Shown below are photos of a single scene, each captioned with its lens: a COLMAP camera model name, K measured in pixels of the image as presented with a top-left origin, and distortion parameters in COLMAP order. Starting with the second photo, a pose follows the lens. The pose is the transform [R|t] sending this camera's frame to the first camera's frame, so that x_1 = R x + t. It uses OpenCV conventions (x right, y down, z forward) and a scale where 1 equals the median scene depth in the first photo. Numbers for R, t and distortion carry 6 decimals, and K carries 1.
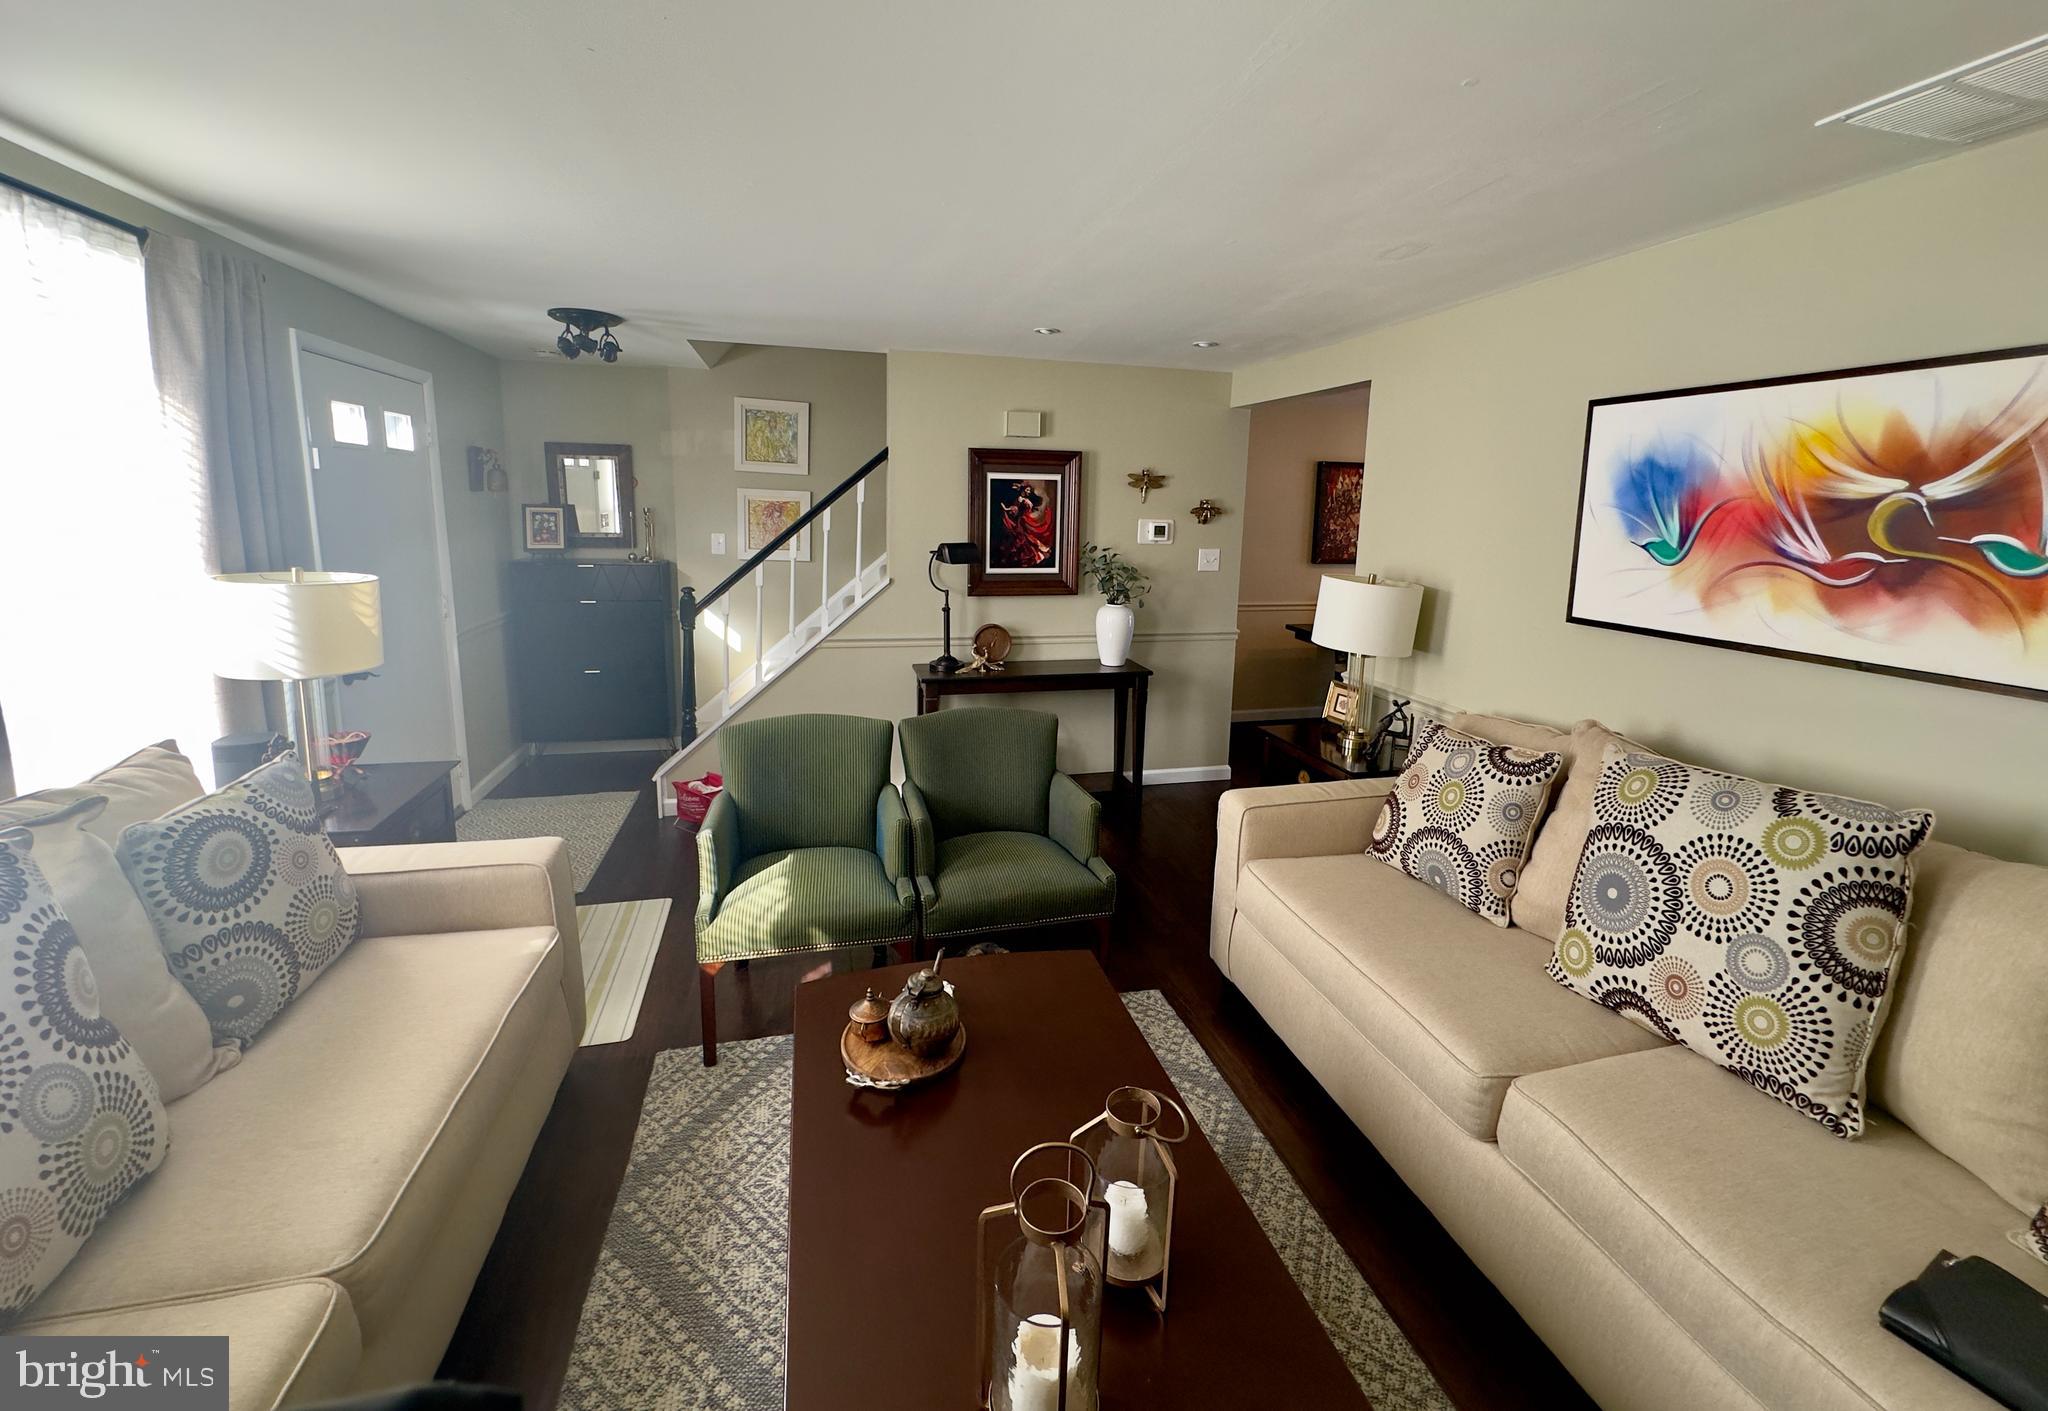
lens RADIAL K [[829.4, 0, 1025.7], [0, 829.4, 649.2], [0, 0, 1]] dist [0.000026, 0.000075]
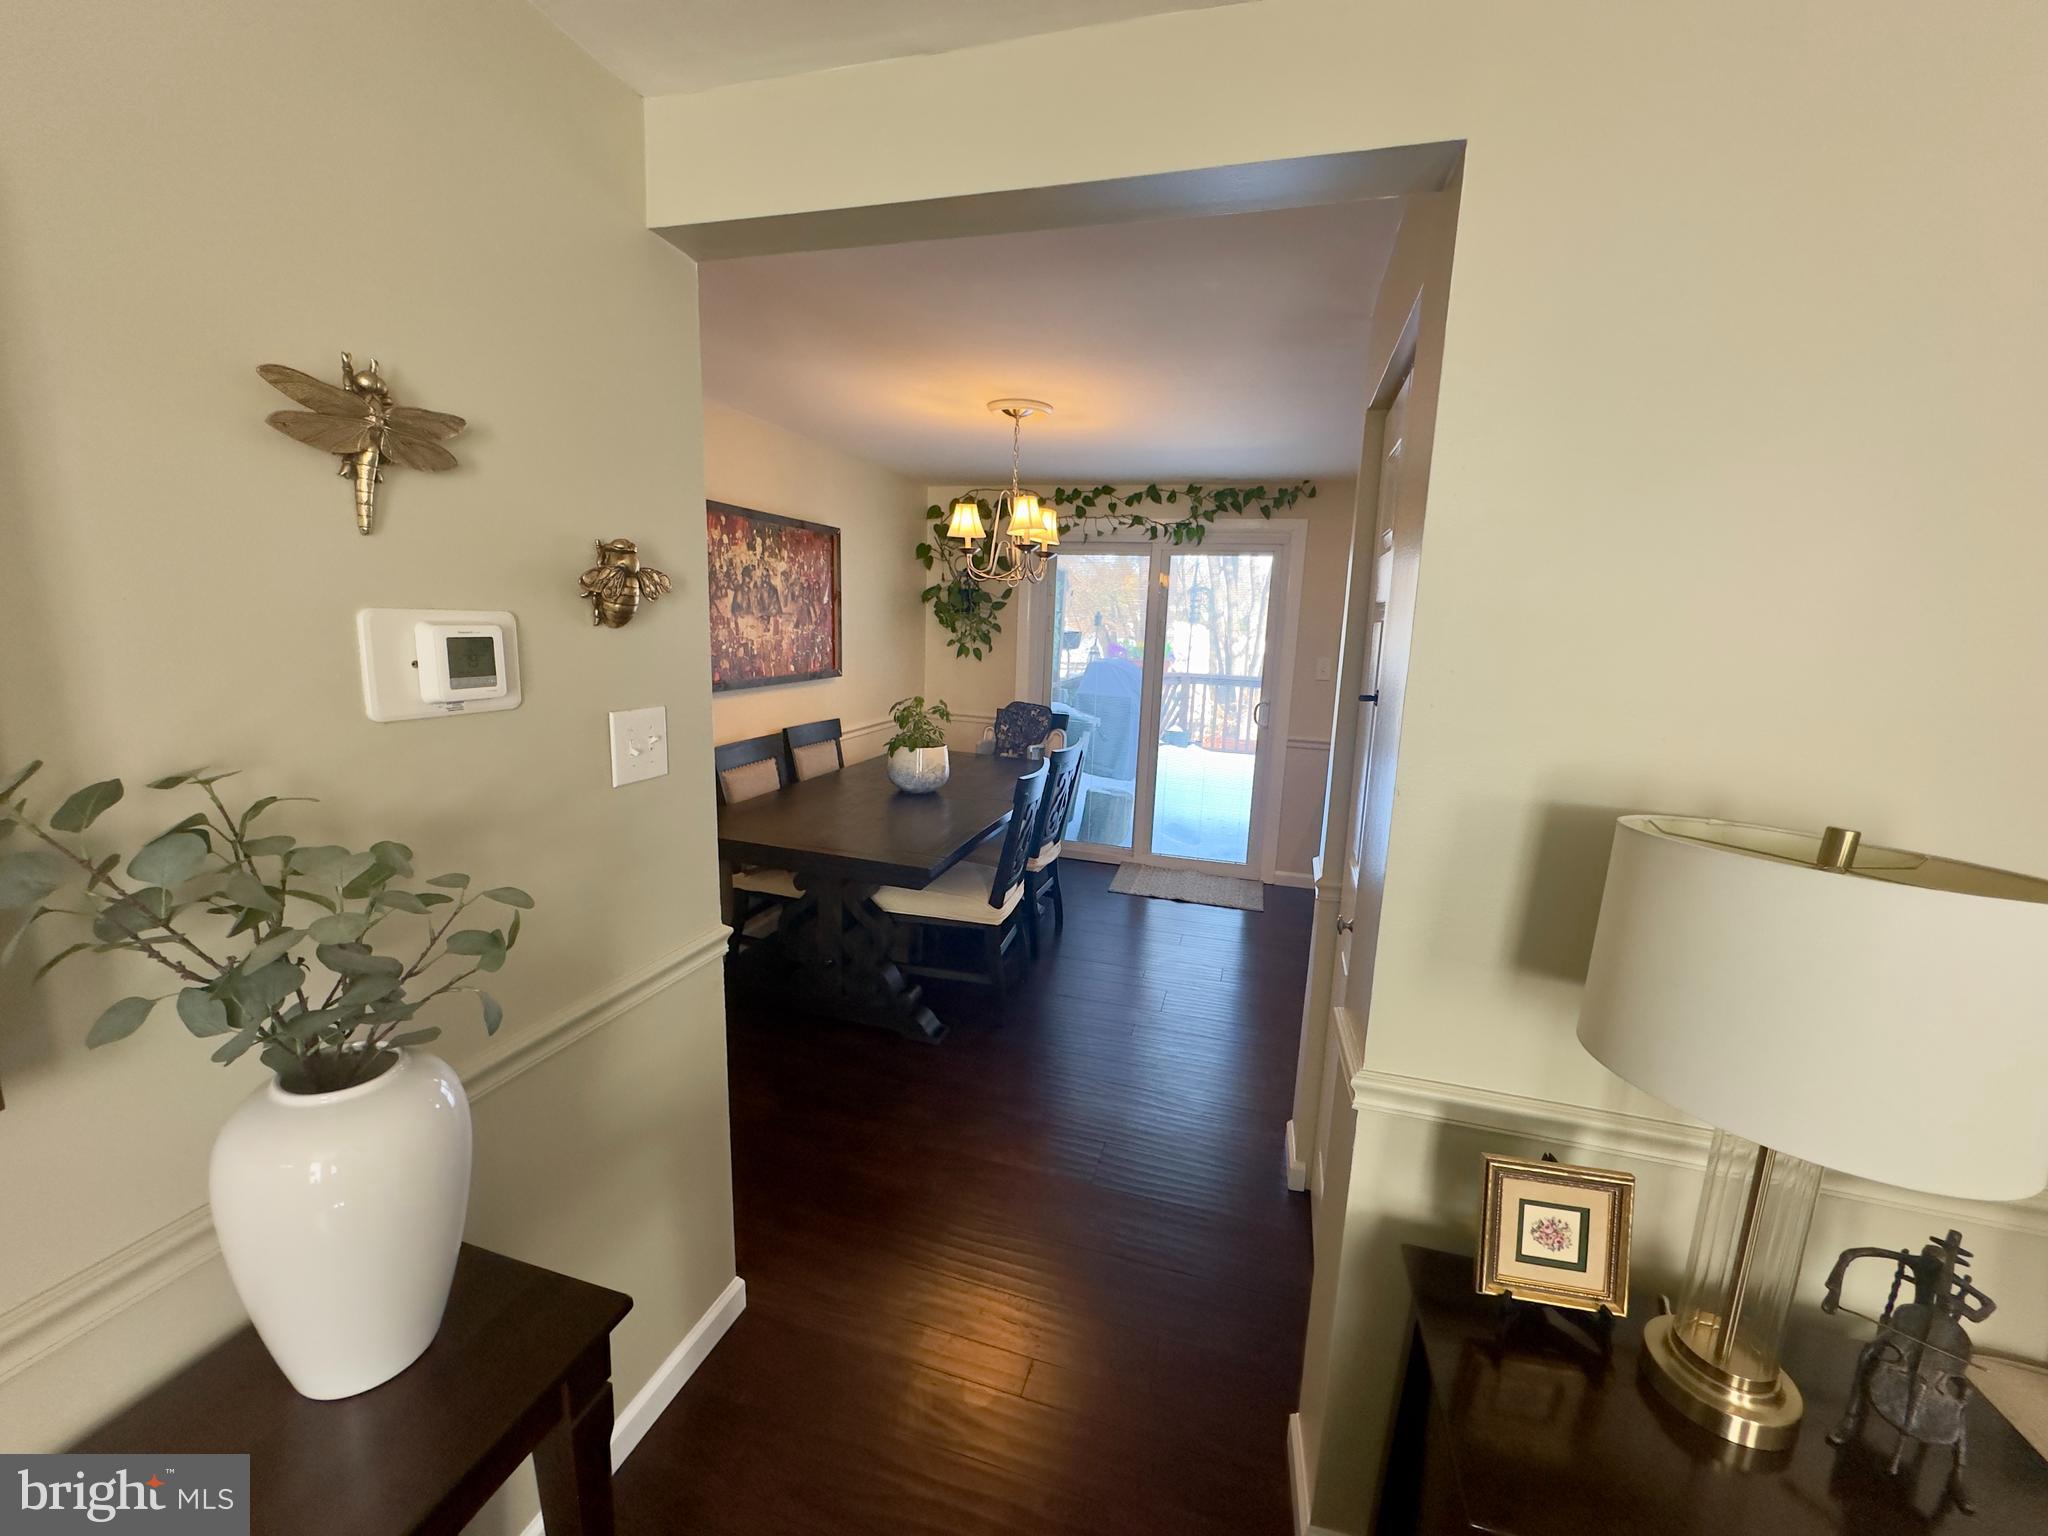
lens RADIAL K [[815.0, 0, 1021.7], [0, 815.0, 768.9], [0, 0, 1]] dist [-0.002480, -0.000488]
pose [[0.522366, -0.157267, 0.838094, 0.096436], [0.124742, 0.986366, 0.107341, -0.251570], [-0.843548, 0.048474, 0.534862, 1.601791]]
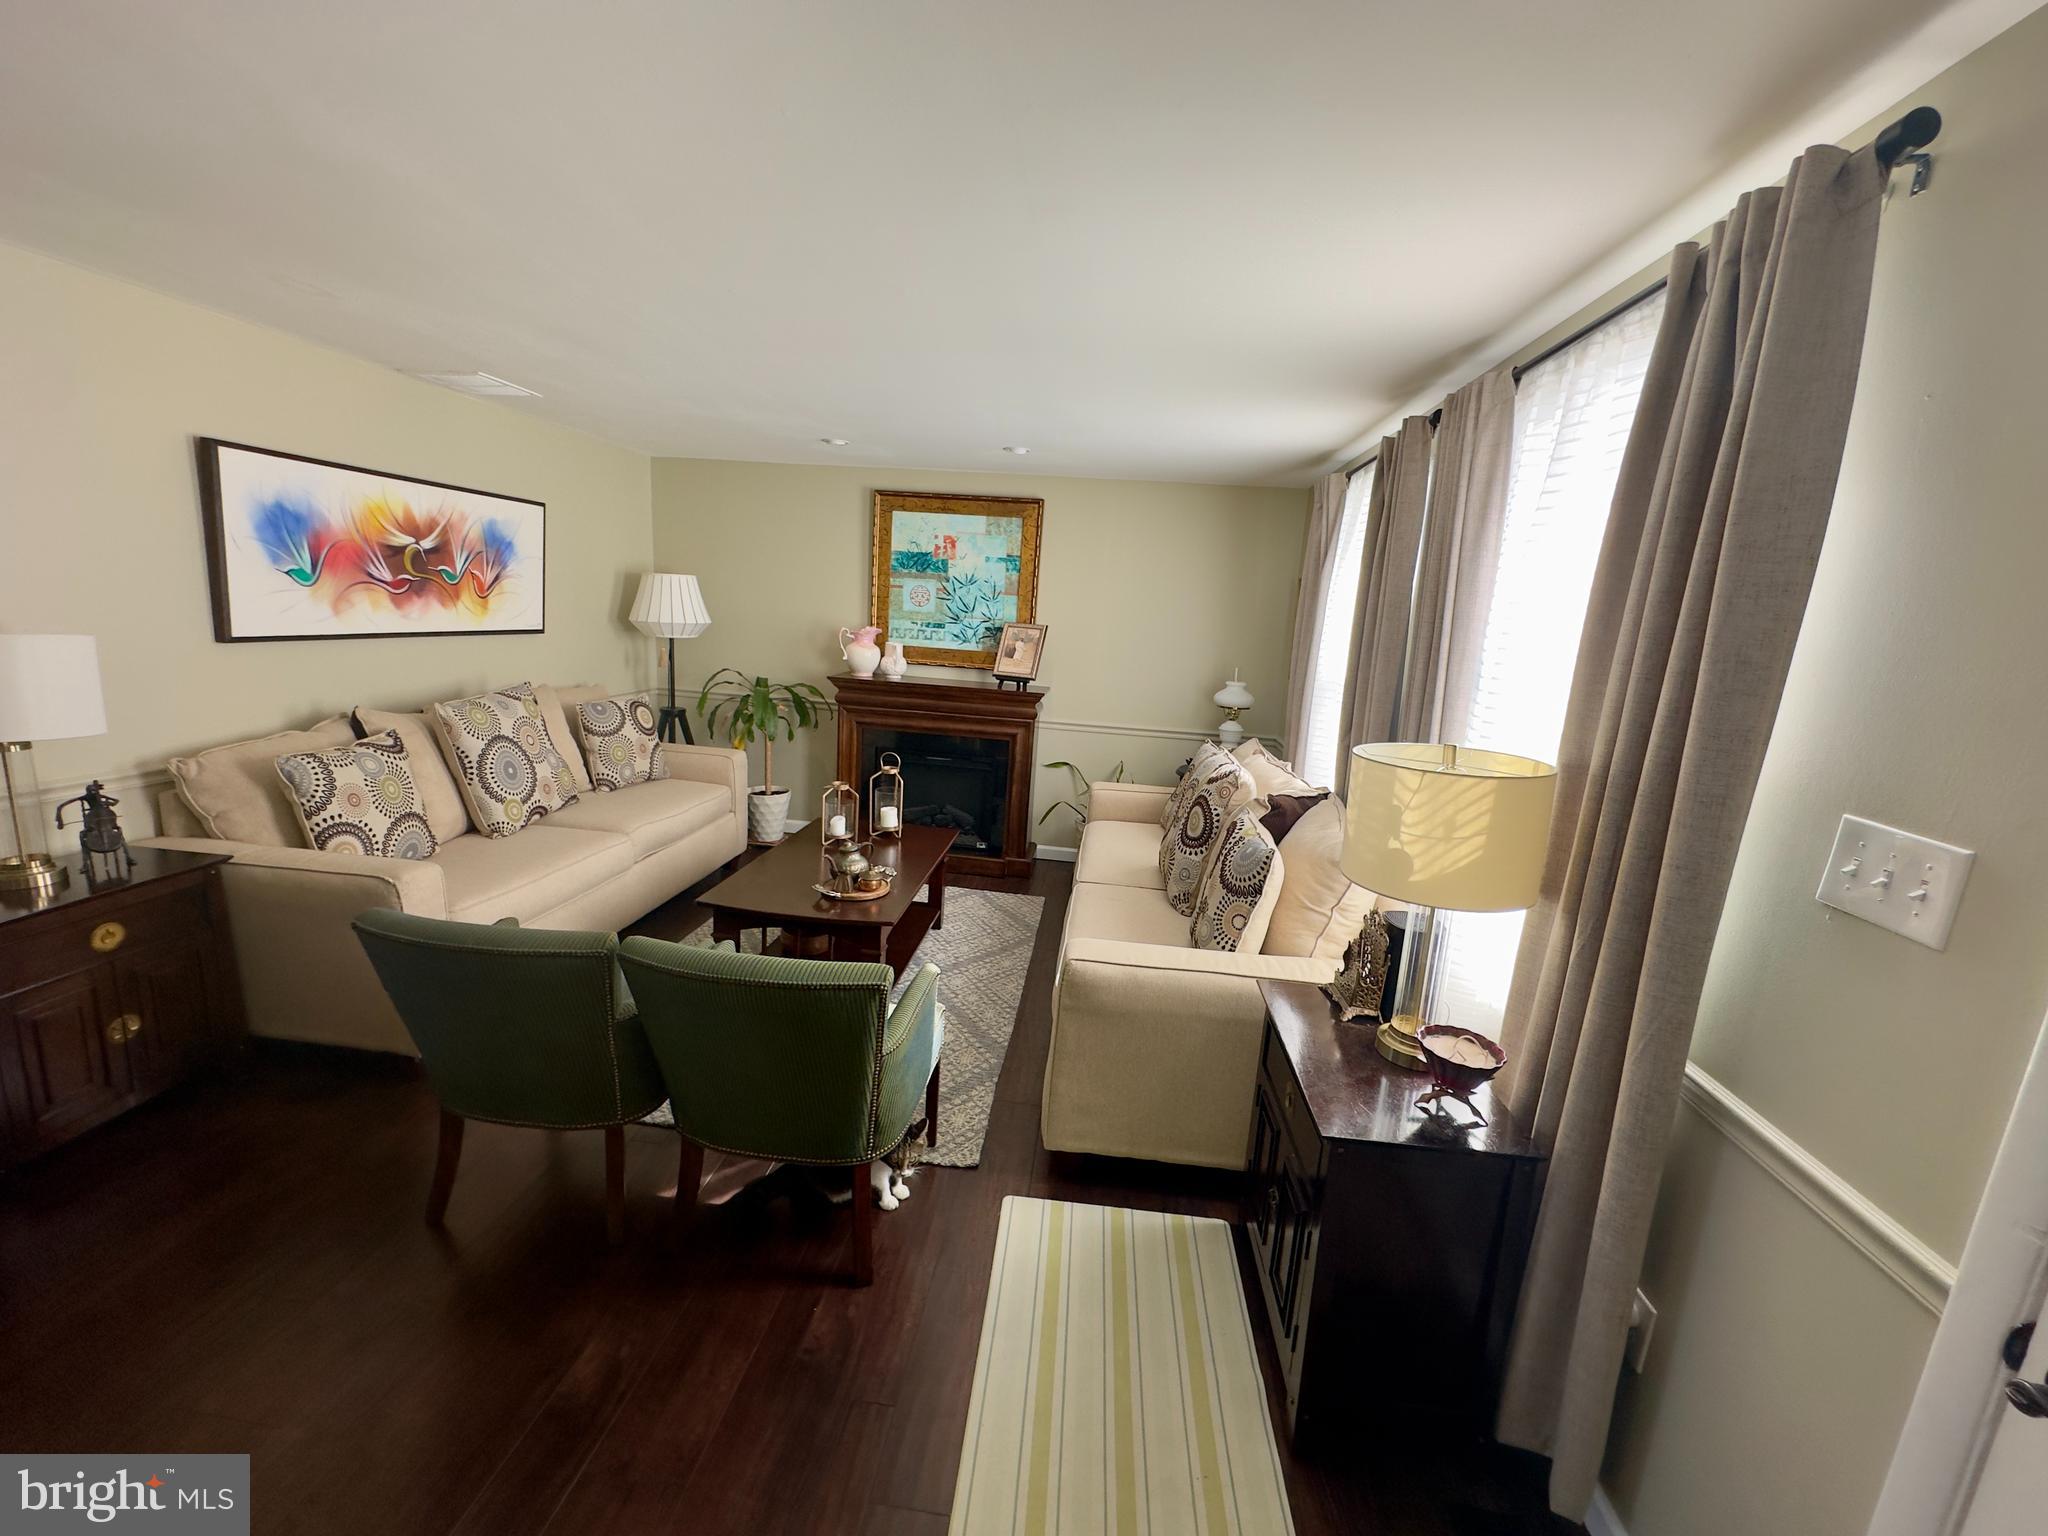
lens RADIAL K [[815.0, 0, 1021.7], [0, 815.0, 768.9], [0, 0, 1]] dist [-0.002480, -0.000488]
pose [[-0.931210, -0.156533, 0.329159, -0.848358], [-0.030287, 0.933192, 0.358101, -0.351357], [-0.363223, 0.323498, -0.873738, 1.924020]]
